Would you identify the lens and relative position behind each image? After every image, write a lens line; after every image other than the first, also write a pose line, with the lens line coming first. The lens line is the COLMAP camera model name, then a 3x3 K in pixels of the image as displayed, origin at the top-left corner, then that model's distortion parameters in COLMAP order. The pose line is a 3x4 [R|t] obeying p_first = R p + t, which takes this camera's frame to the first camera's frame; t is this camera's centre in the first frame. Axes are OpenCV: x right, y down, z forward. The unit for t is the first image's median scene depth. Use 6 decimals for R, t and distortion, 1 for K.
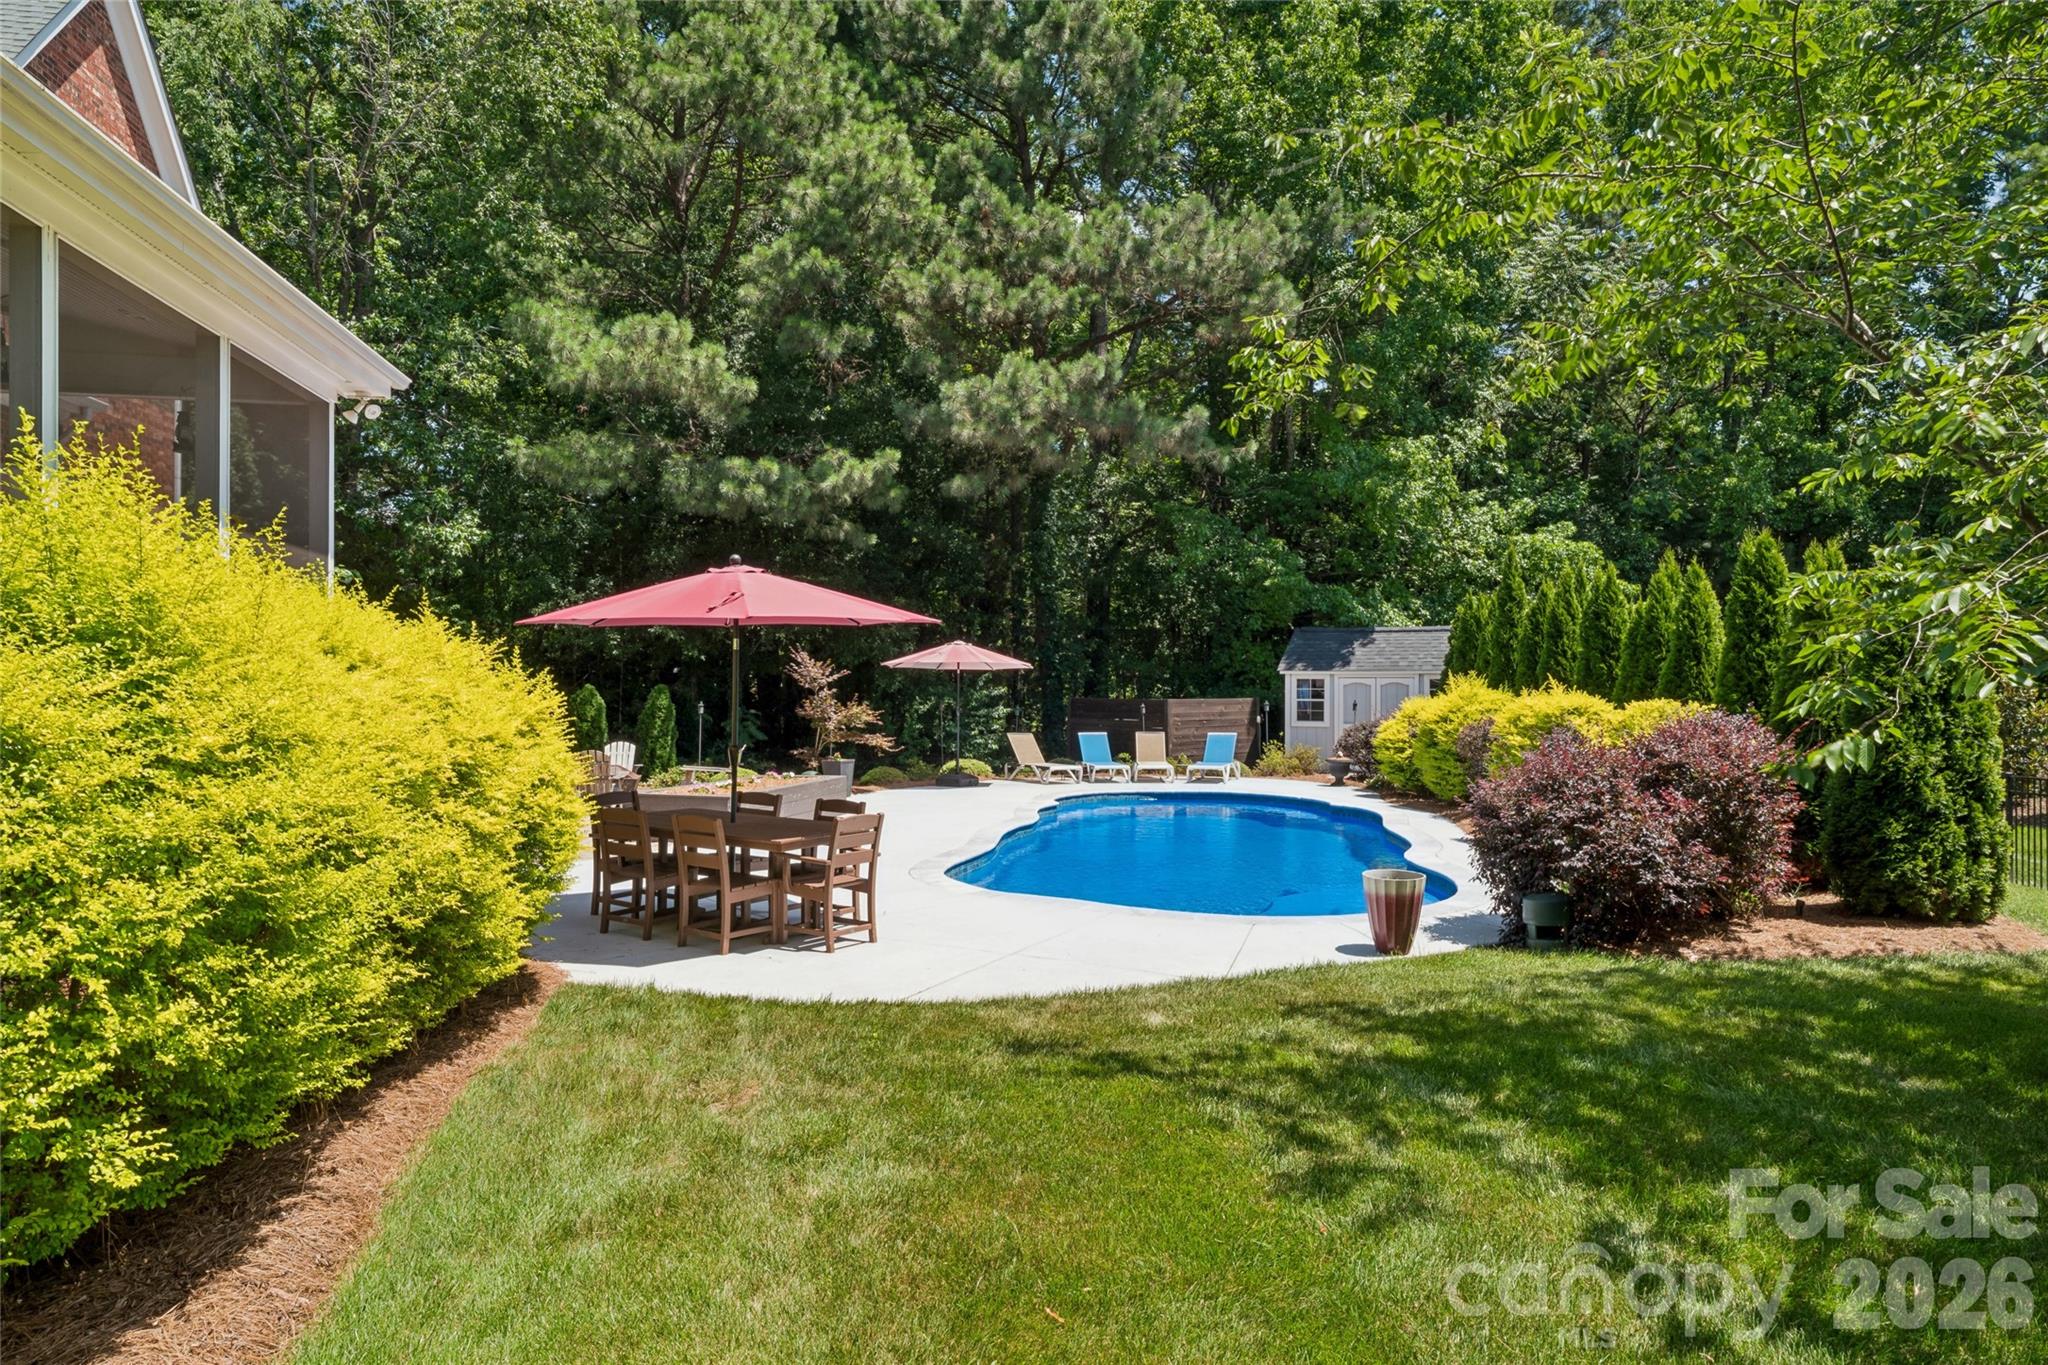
lens RADIAL K [[1373.5, 0, 1024.0], [0, 1373.5, 682.5], [0, 0, 1]] dist [0.000201, -0.000023]
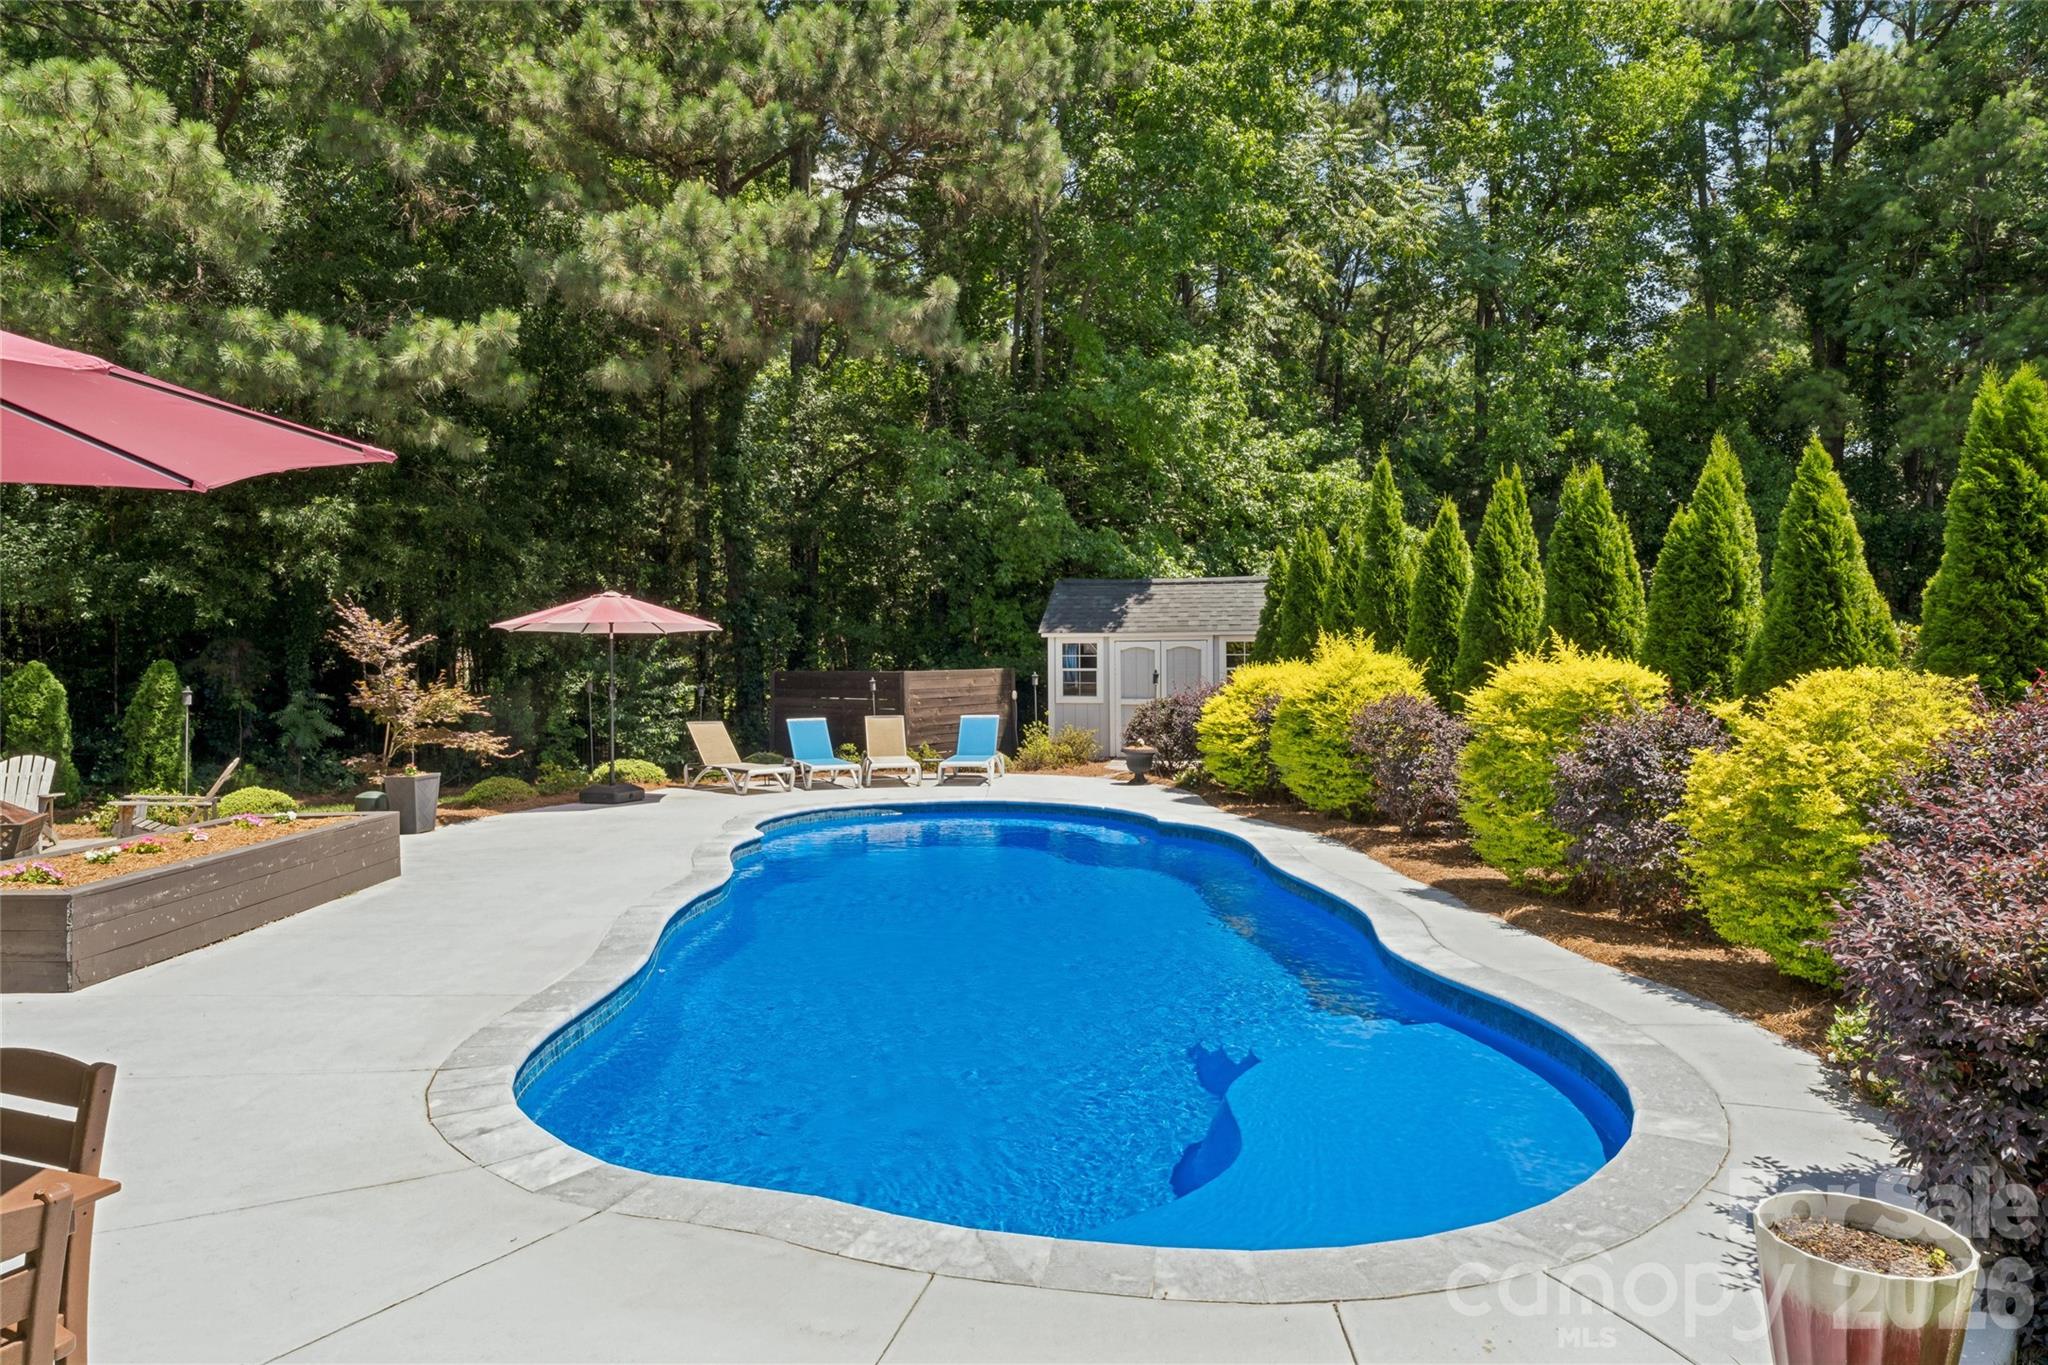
lens RADIAL K [[1412.8, 0, 991.8], [0, 1412.8, 623.0], [0, 0, 1]] dist [0.087043, -0.000229]
pose [[0.981145, -0.006775, 0.193153, 0.001266], [0.010678, 0.999759, -0.019173, 0.001045], [-0.192977, 0.020874, 0.980981, 0.246514]]
